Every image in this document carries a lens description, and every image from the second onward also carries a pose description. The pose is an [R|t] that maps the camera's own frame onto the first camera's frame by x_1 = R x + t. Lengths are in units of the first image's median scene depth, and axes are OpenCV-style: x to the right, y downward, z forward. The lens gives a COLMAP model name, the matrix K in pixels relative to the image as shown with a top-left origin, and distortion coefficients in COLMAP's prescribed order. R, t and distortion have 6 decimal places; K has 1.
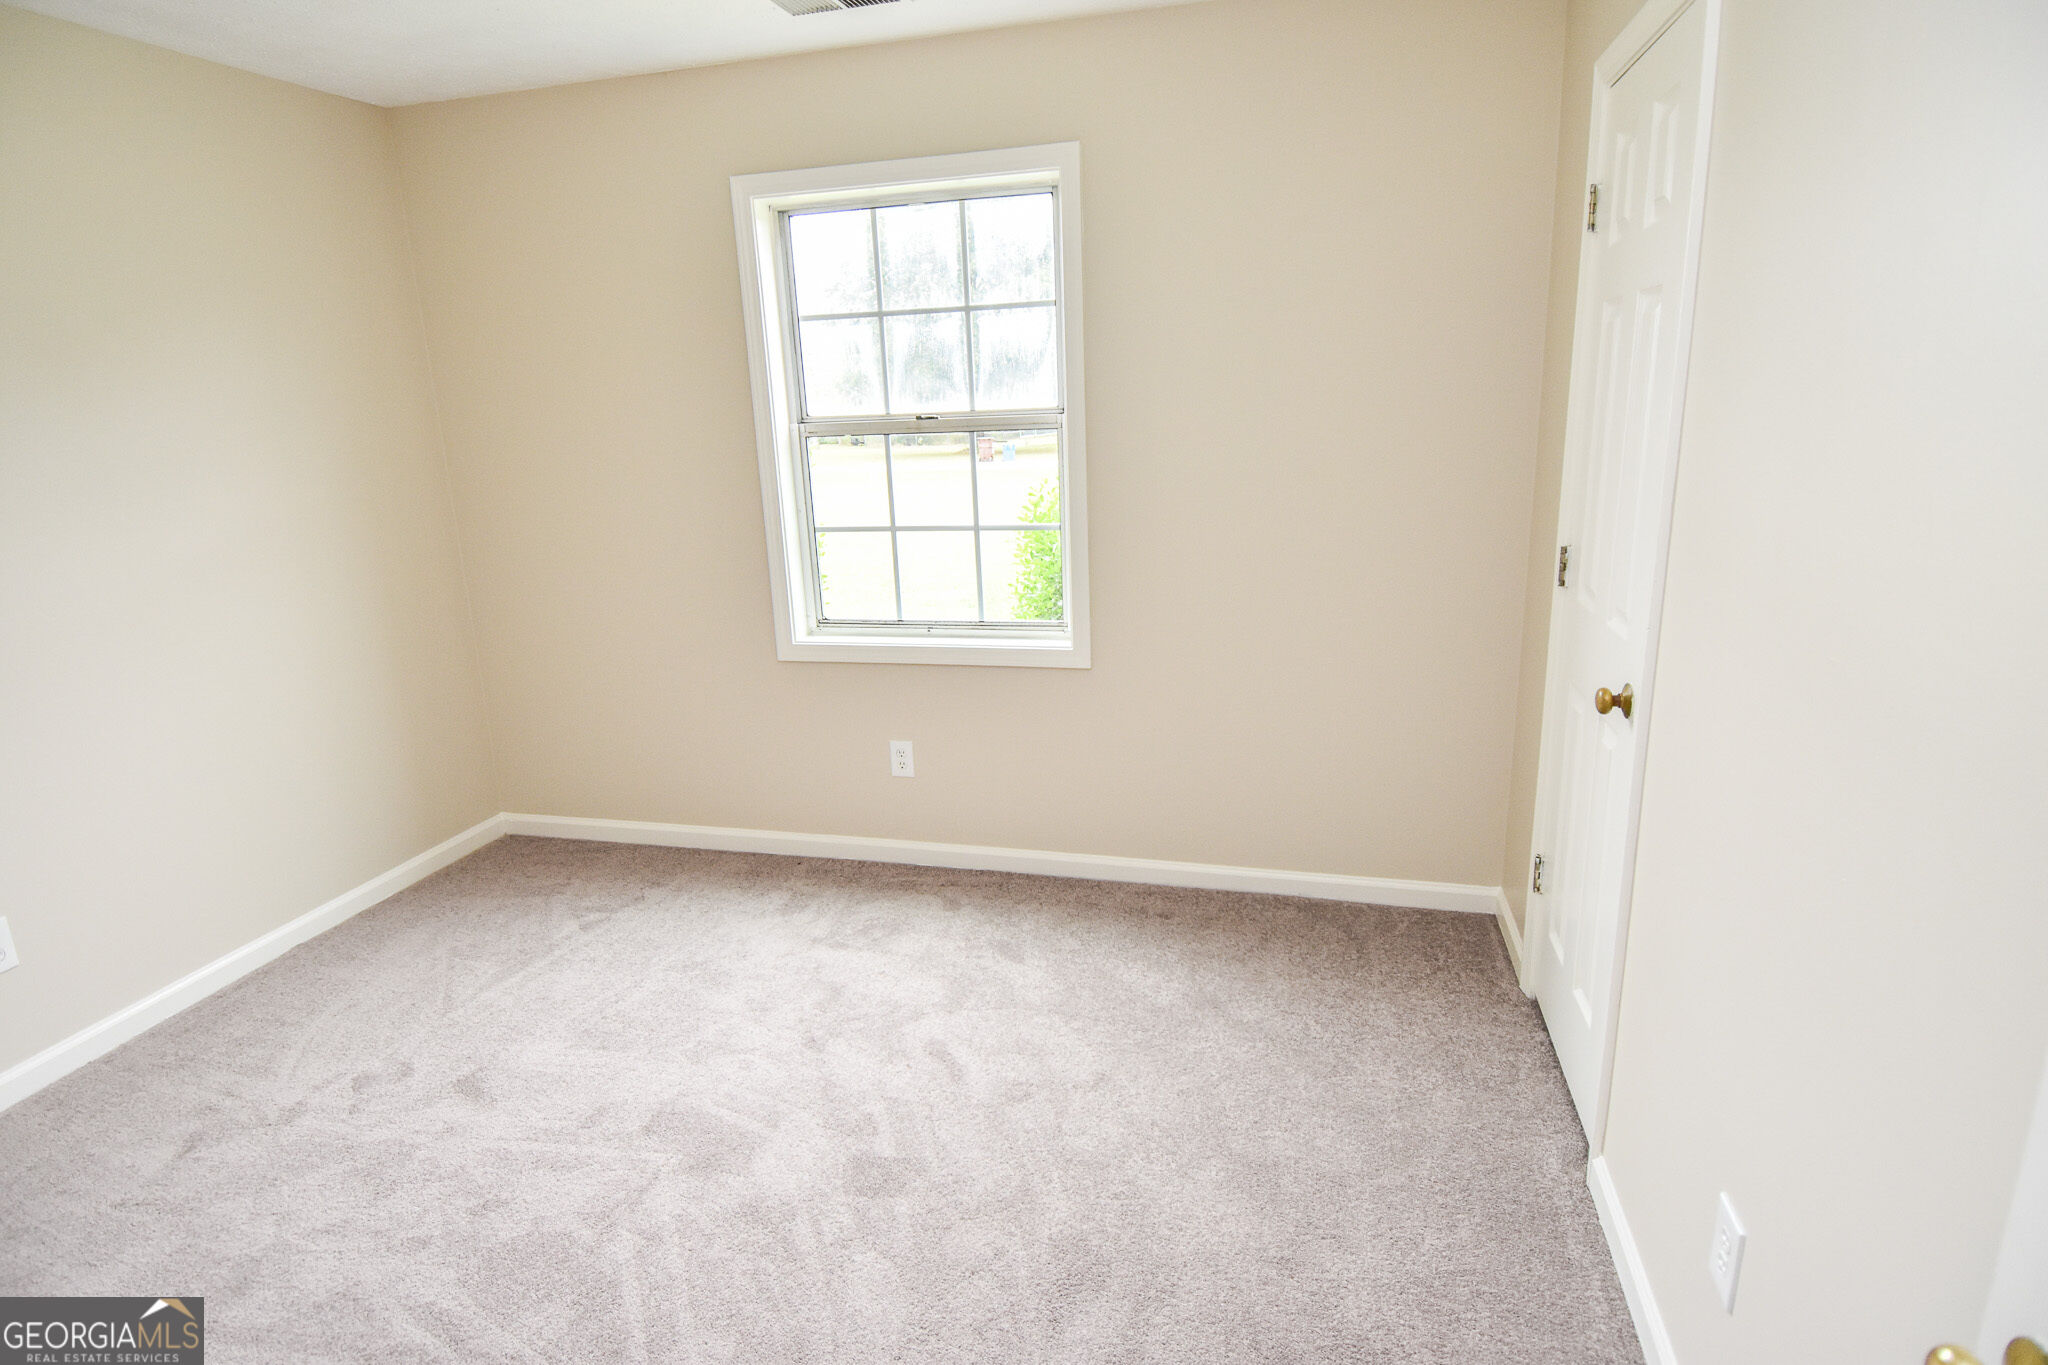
lens RADIAL K [[1076.1, 0, 1018.6], [0, 1076.1, 668.0], [0, 0, 1]] dist [0.059108, -0.062951]
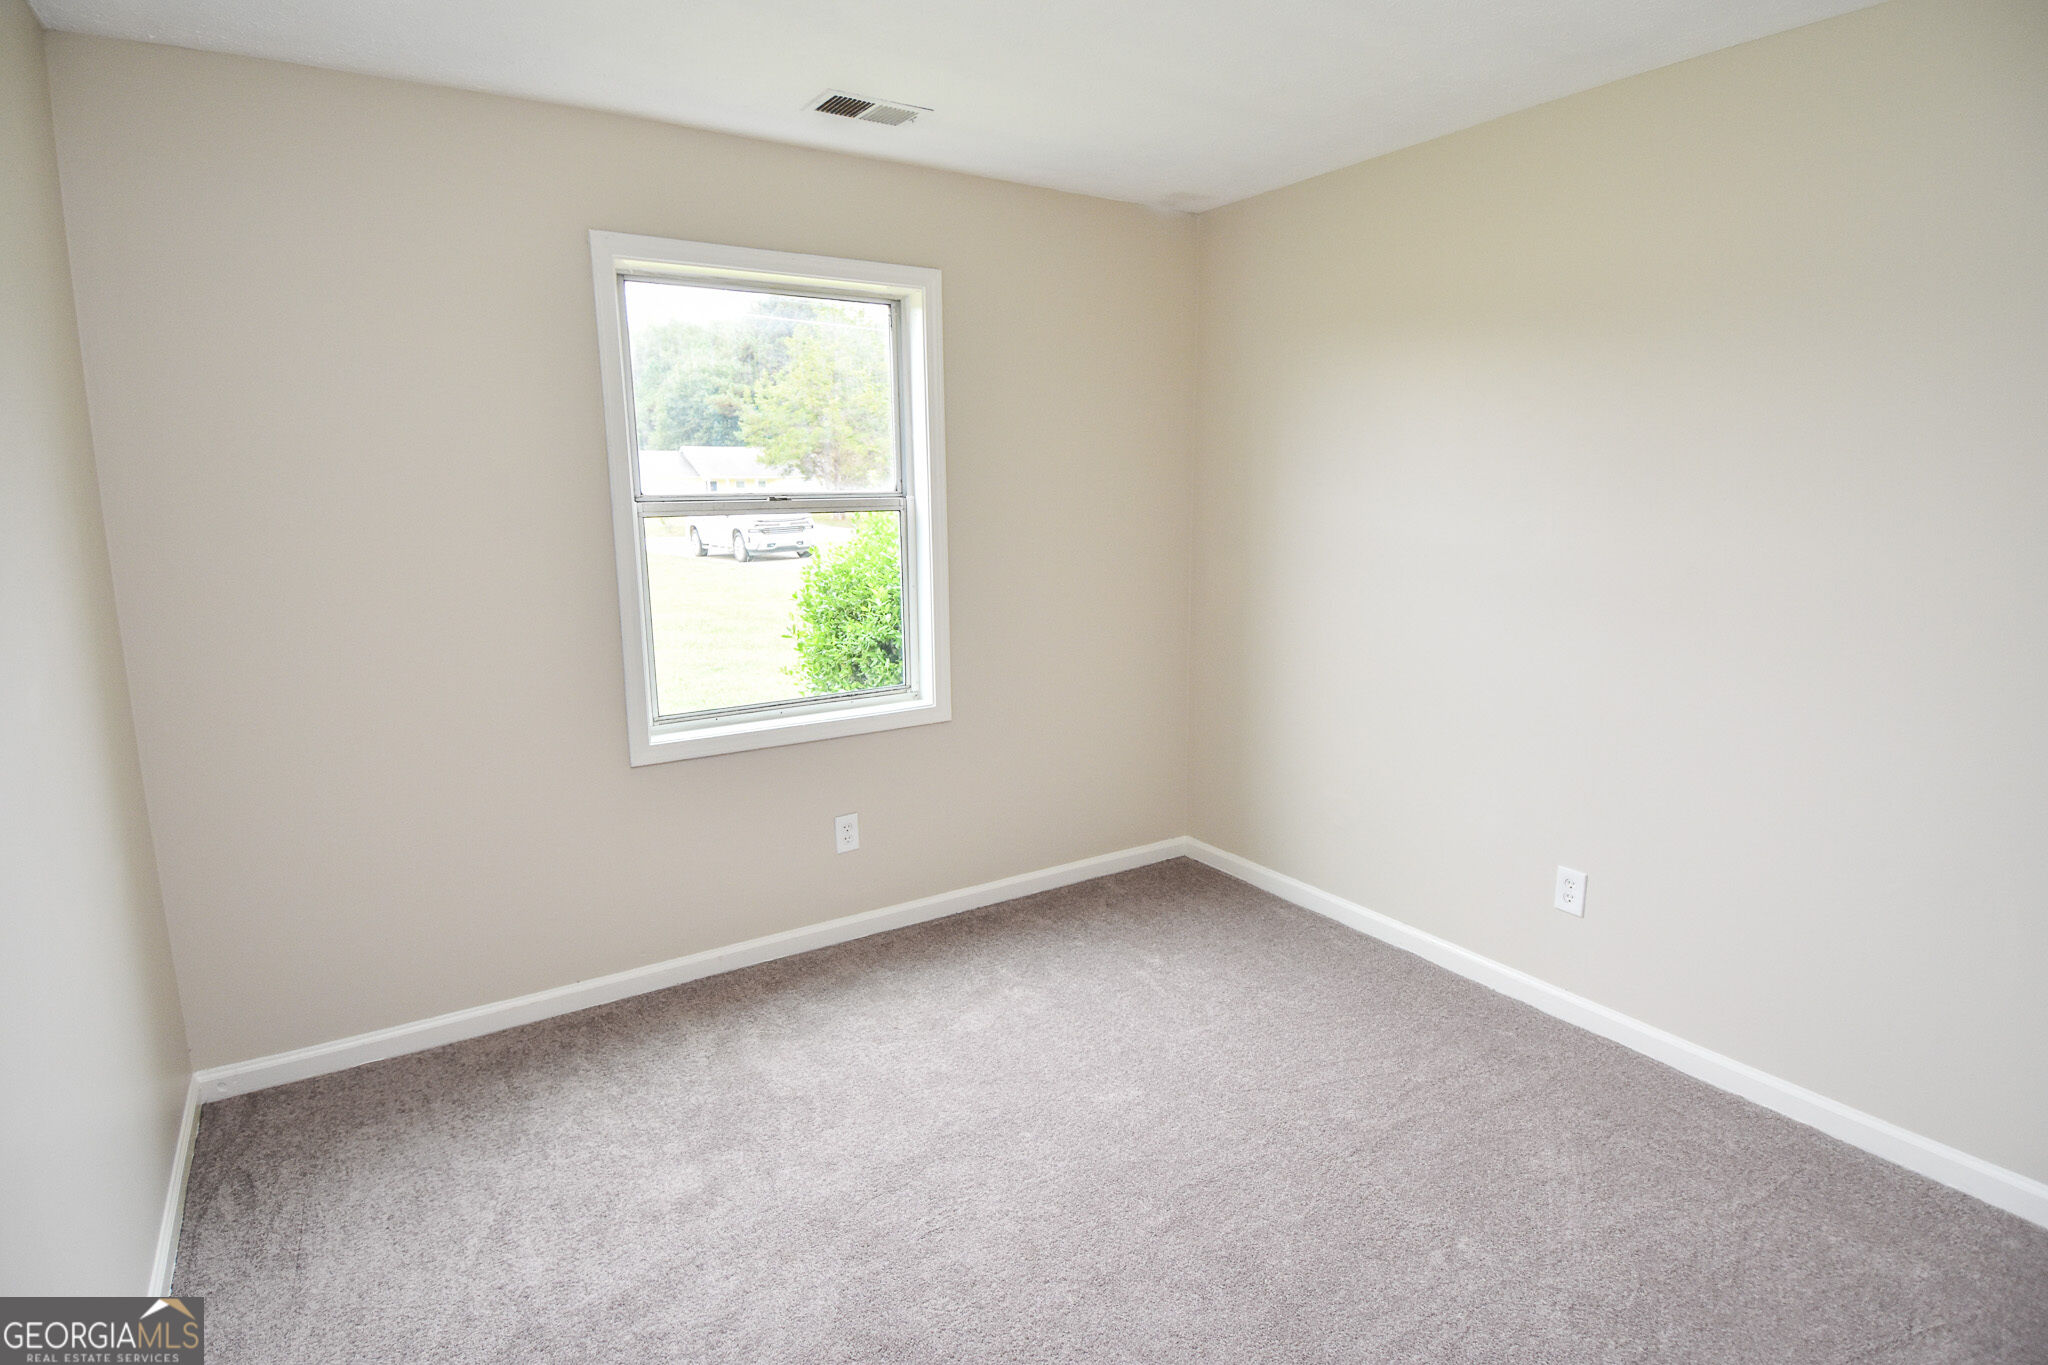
lens RADIAL K [[1076.1, 0, 1018.6], [0, 1076.1, 668.0], [0, 0, 1]] dist [0.059108, -0.062951]
pose [[0.665692, -0.094510, 0.740217, -0.725061], [0.159949, 0.986964, -0.017831, -0.023227], [-0.728883, 0.130267, 0.672131, 0.188586]]
